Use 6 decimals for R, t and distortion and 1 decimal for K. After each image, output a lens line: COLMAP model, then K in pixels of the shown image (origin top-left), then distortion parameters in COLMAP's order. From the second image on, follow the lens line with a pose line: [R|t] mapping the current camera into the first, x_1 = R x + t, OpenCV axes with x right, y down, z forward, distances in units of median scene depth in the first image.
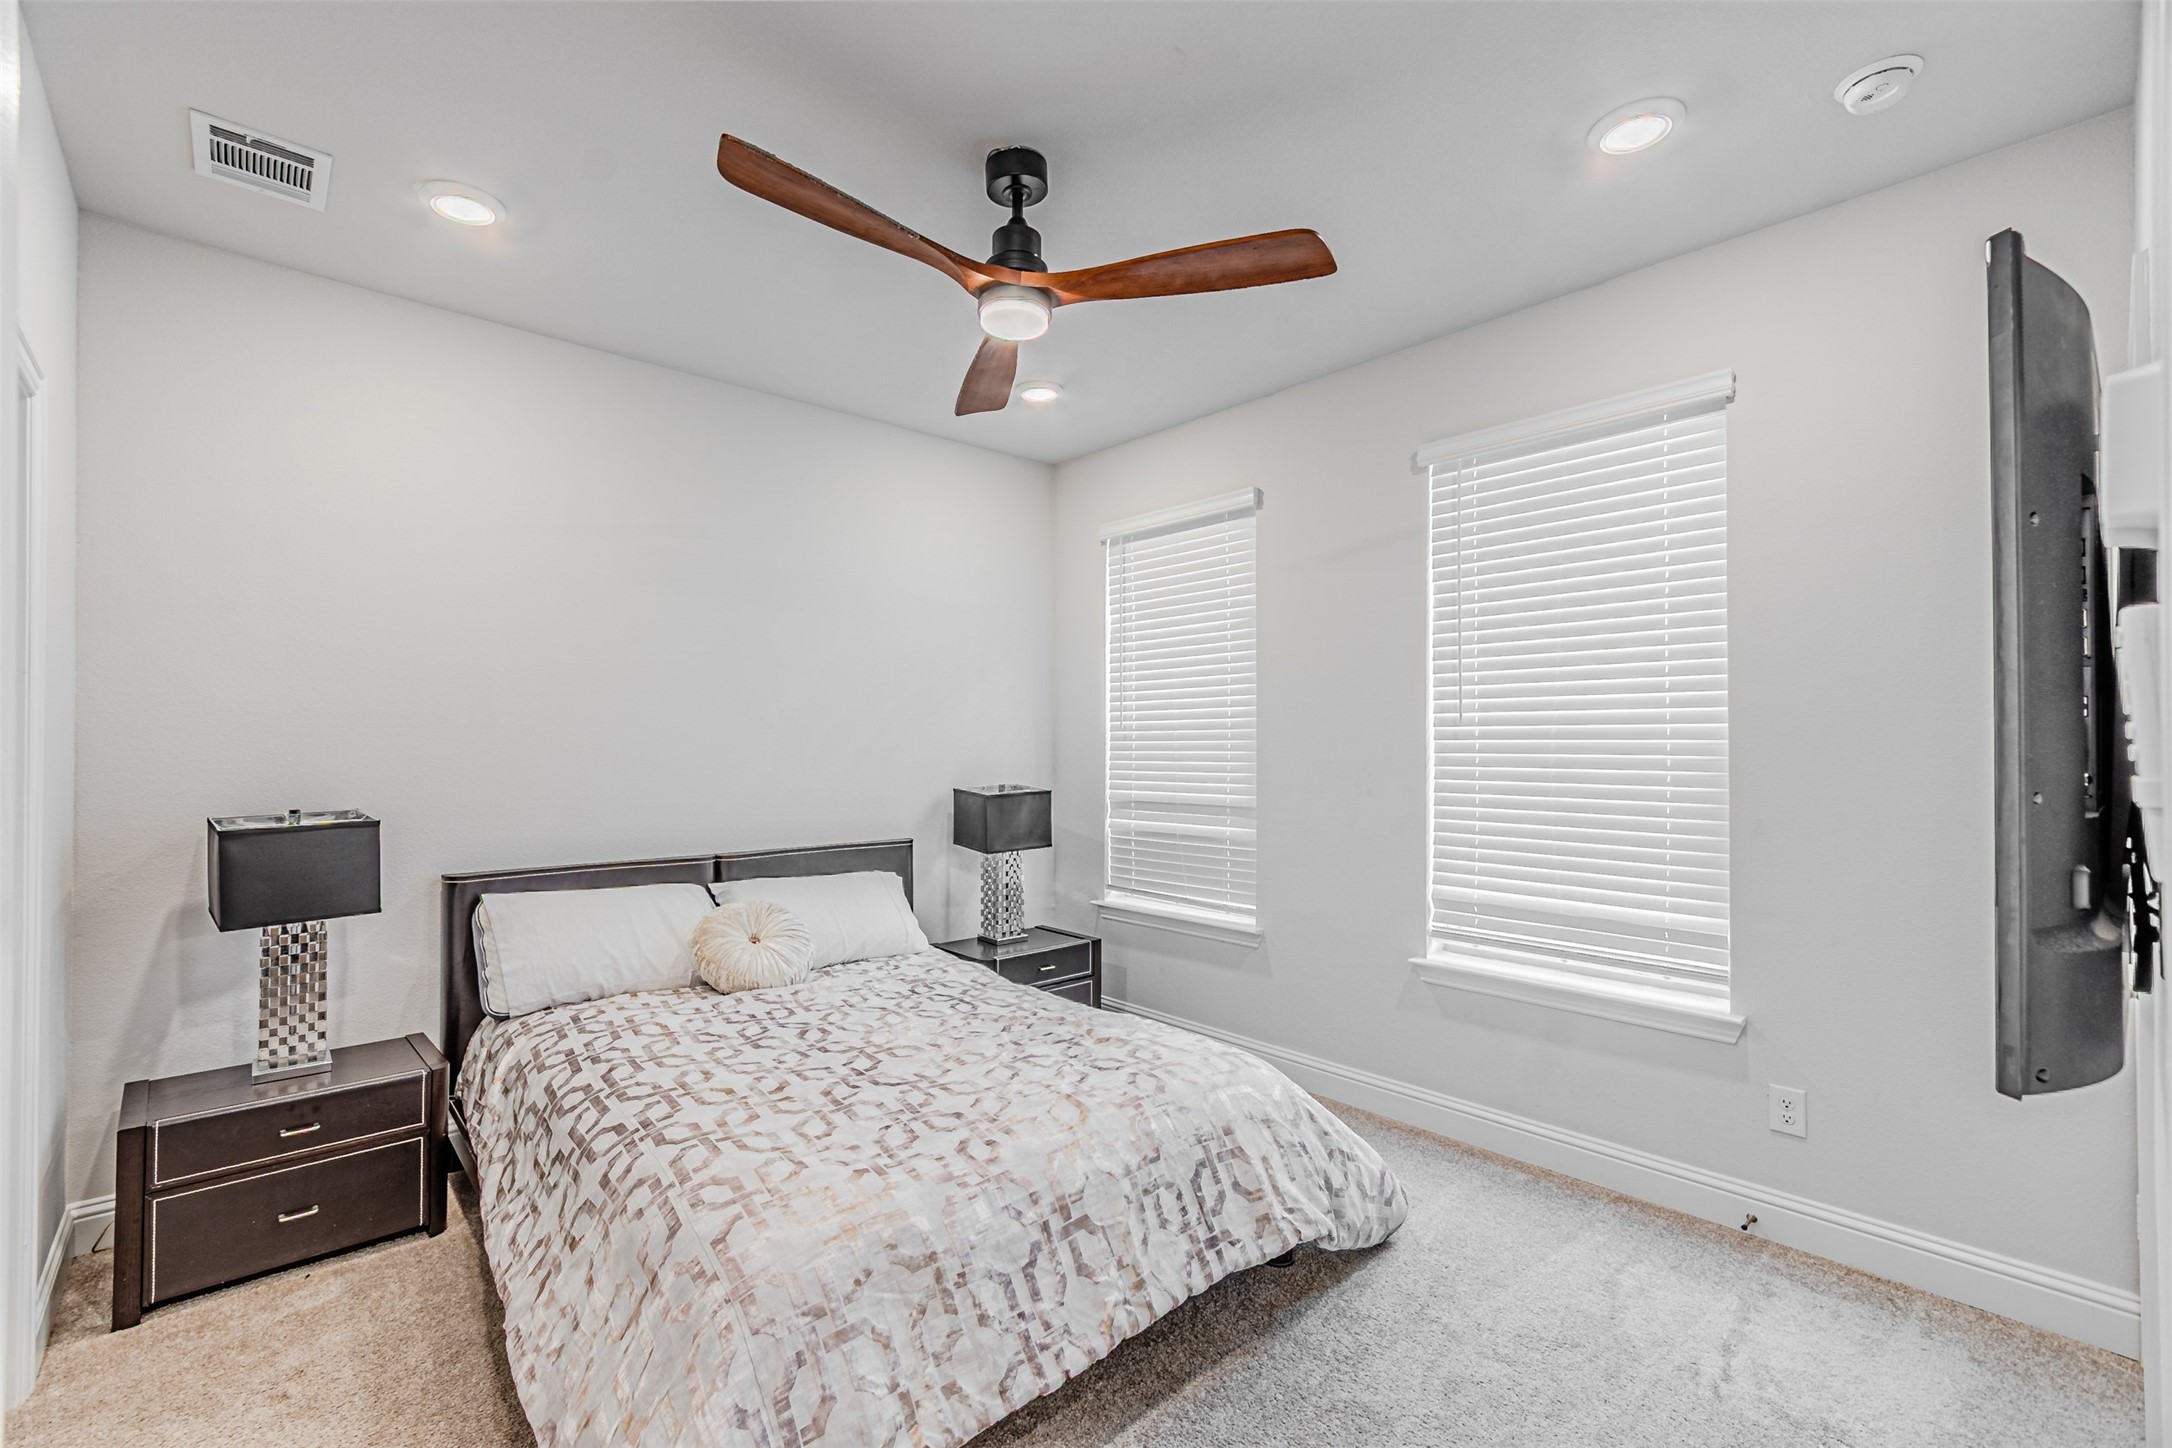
lens RADIAL K [[968.7, 0, 1077.0], [0, 968.7, 710.8], [0, 0, 1]] dist [0.001452, -0.000042]
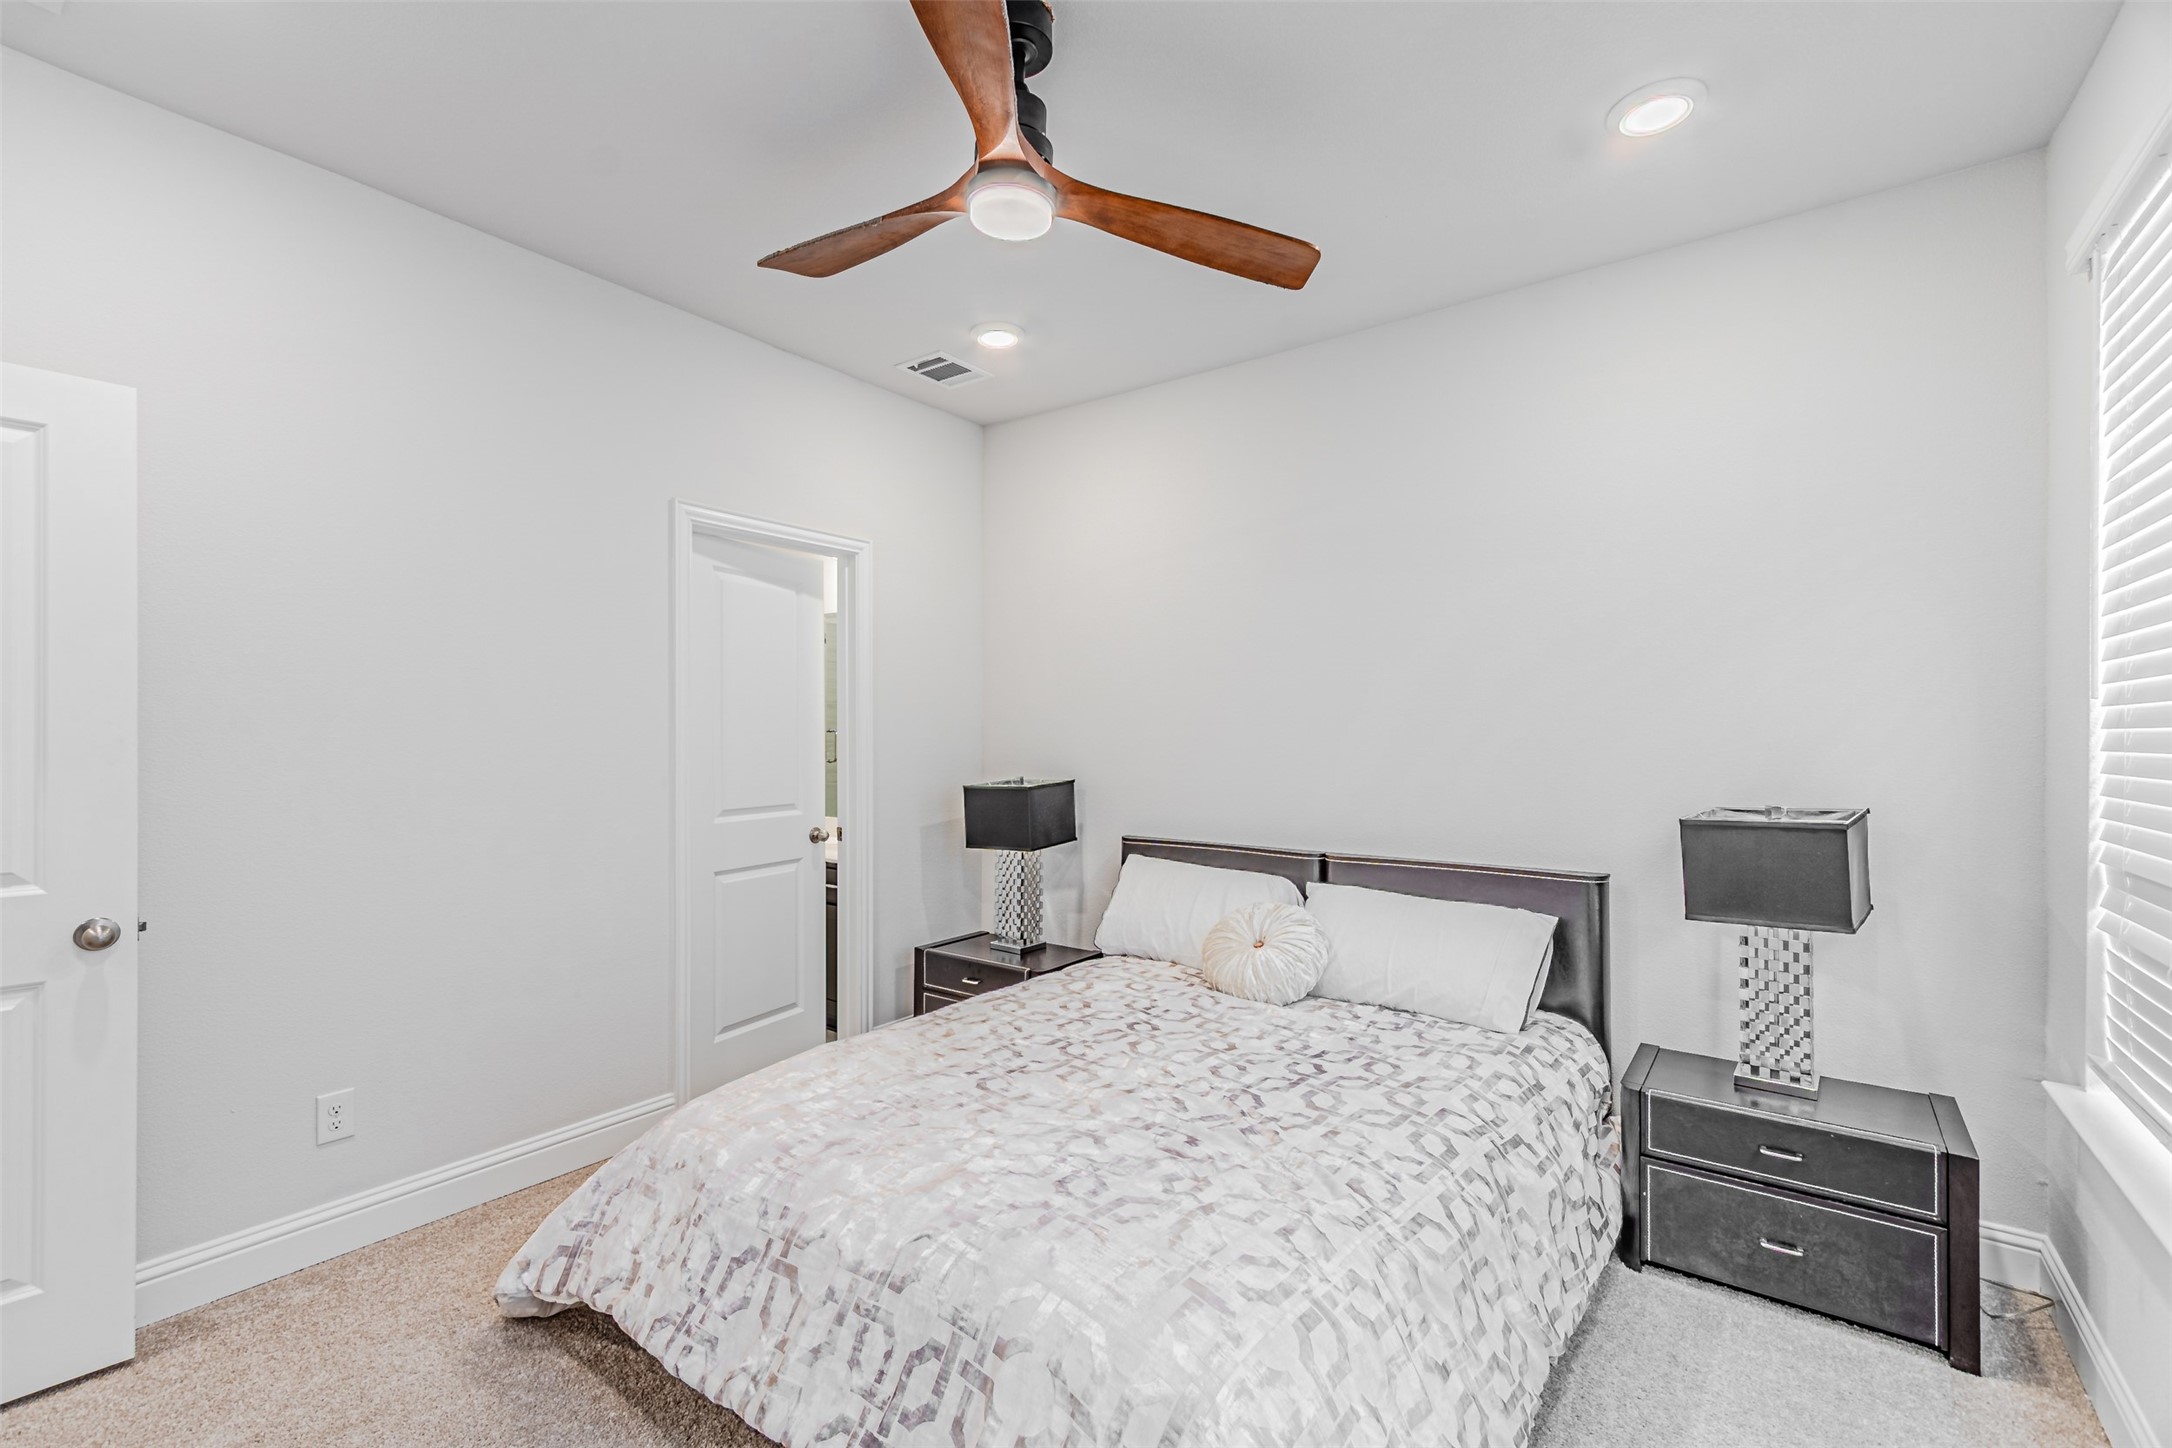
lens RADIAL K [[977.3, 0, 1086.0], [0, 977.3, 724.0], [0, 0, 1]] dist [0.002707, 0.000330]
pose [[0.154154, -0.010674, -0.987989, 0.725734], [0.030651, 0.999512, -0.006017, 0.033352], [0.987571, -0.029355, 0.154406, 0.889011]]
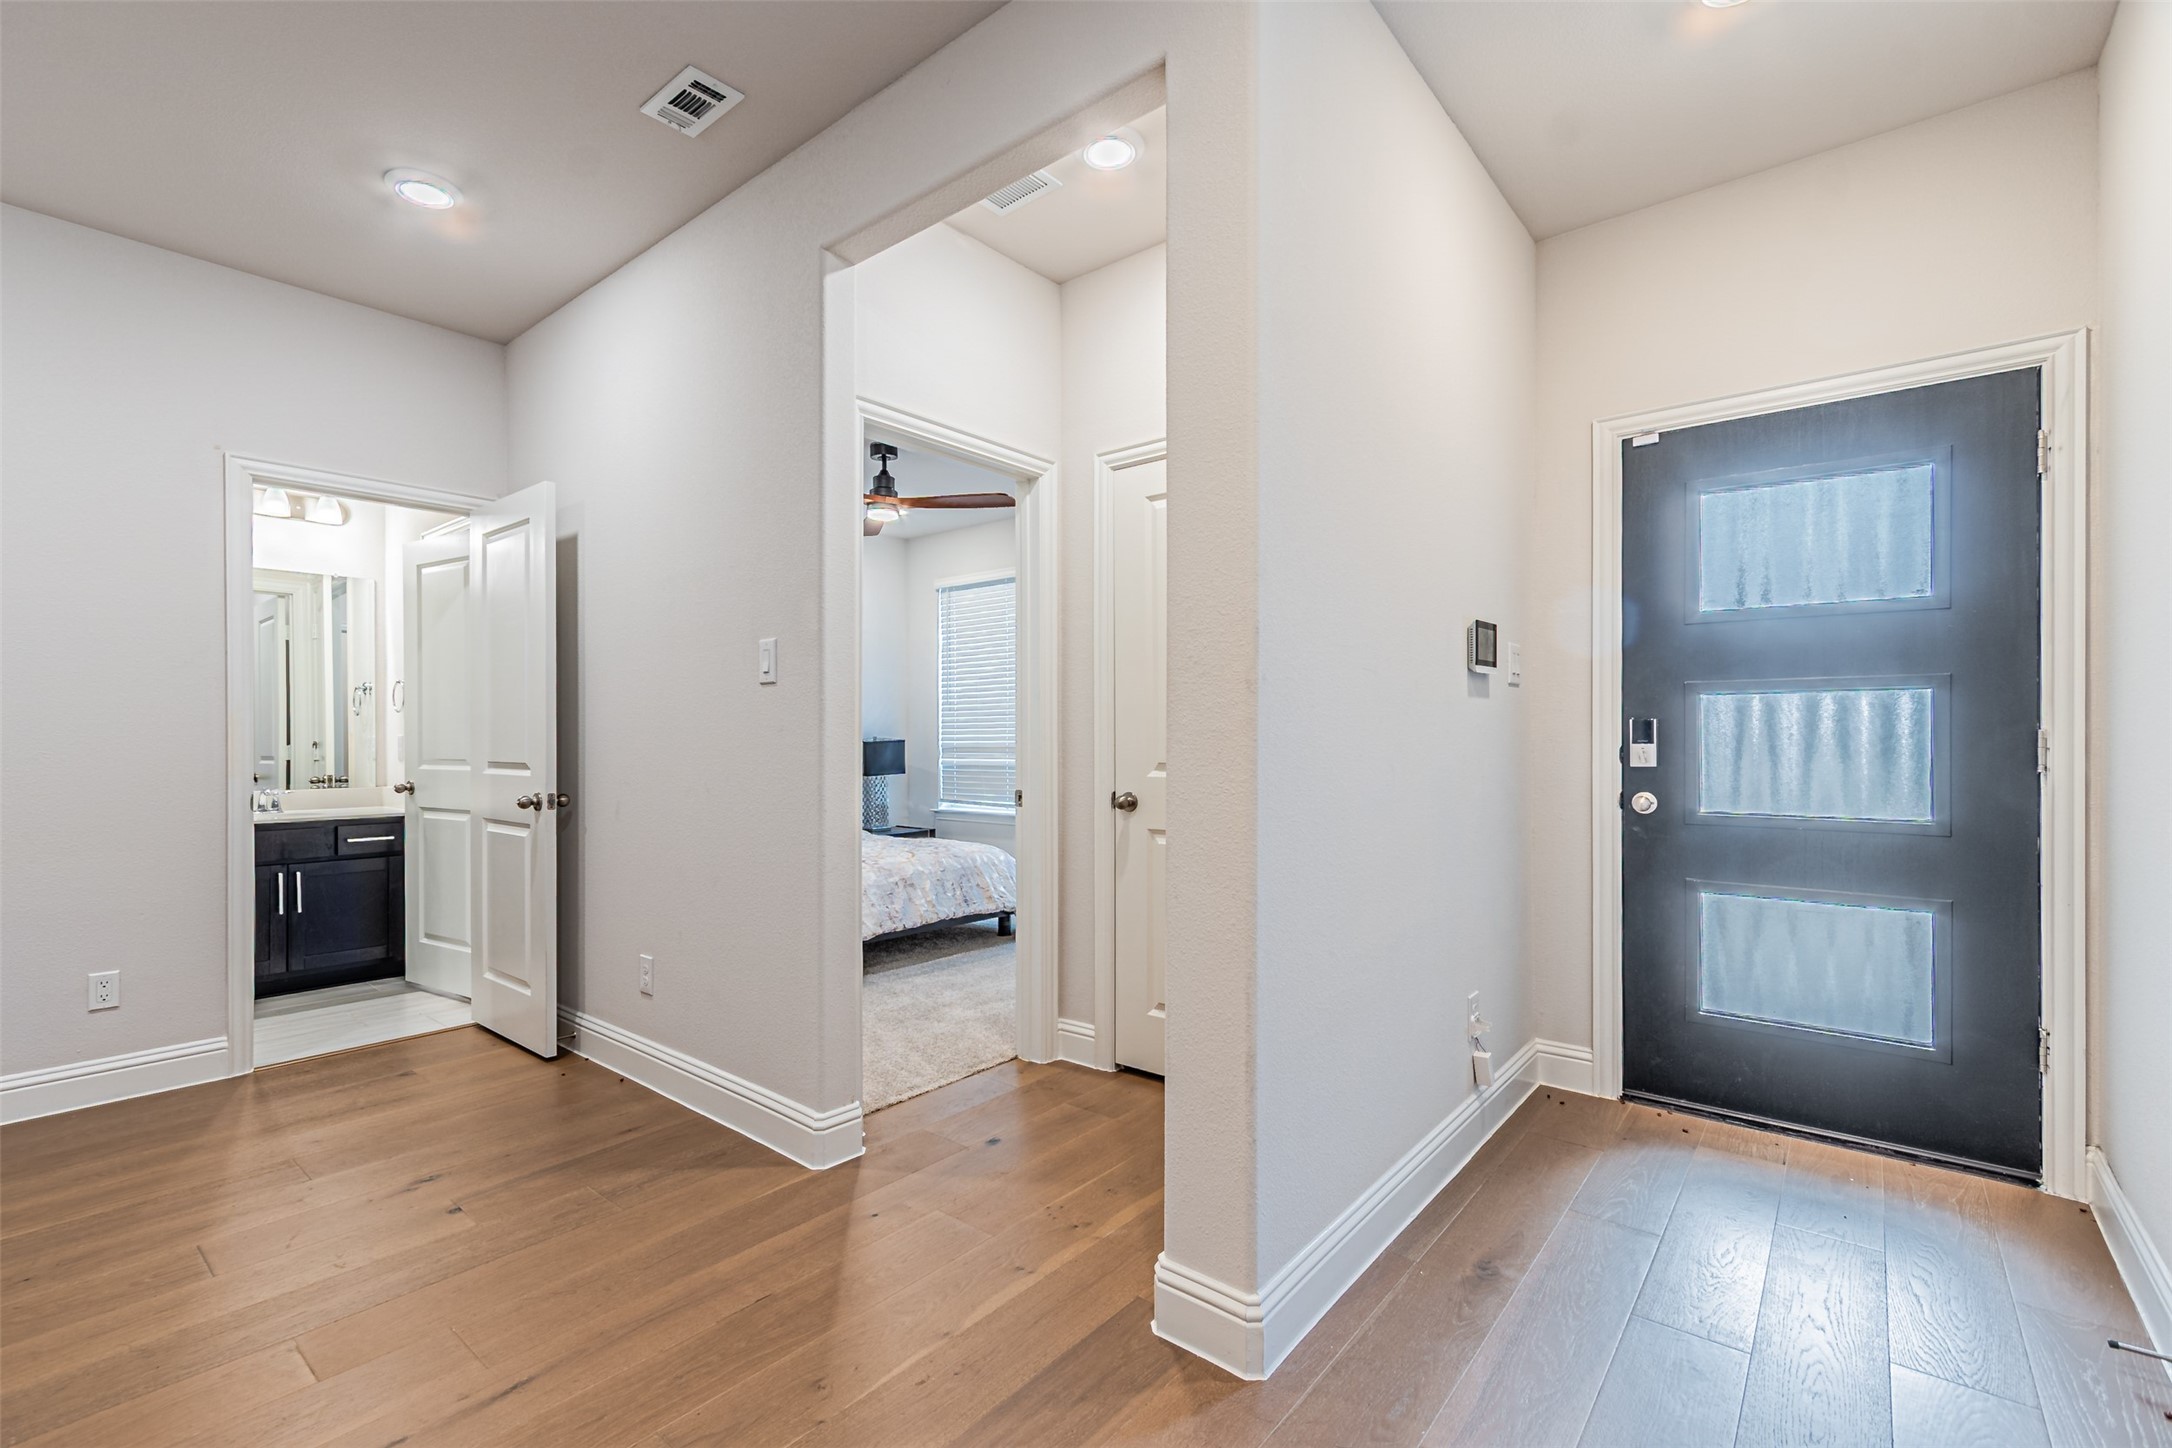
lens RADIAL K [[968.7, 0, 1077.0], [0, 968.7, 710.8], [0, 0, 1]] dist [0.001452, -0.000042]
pose [[0.990534, -0.003771, 0.137215, 0.071083], [0.002021, 0.999915, 0.012886, 0.016406], [-0.137252, -0.012486, 0.990457, -1.297884]]
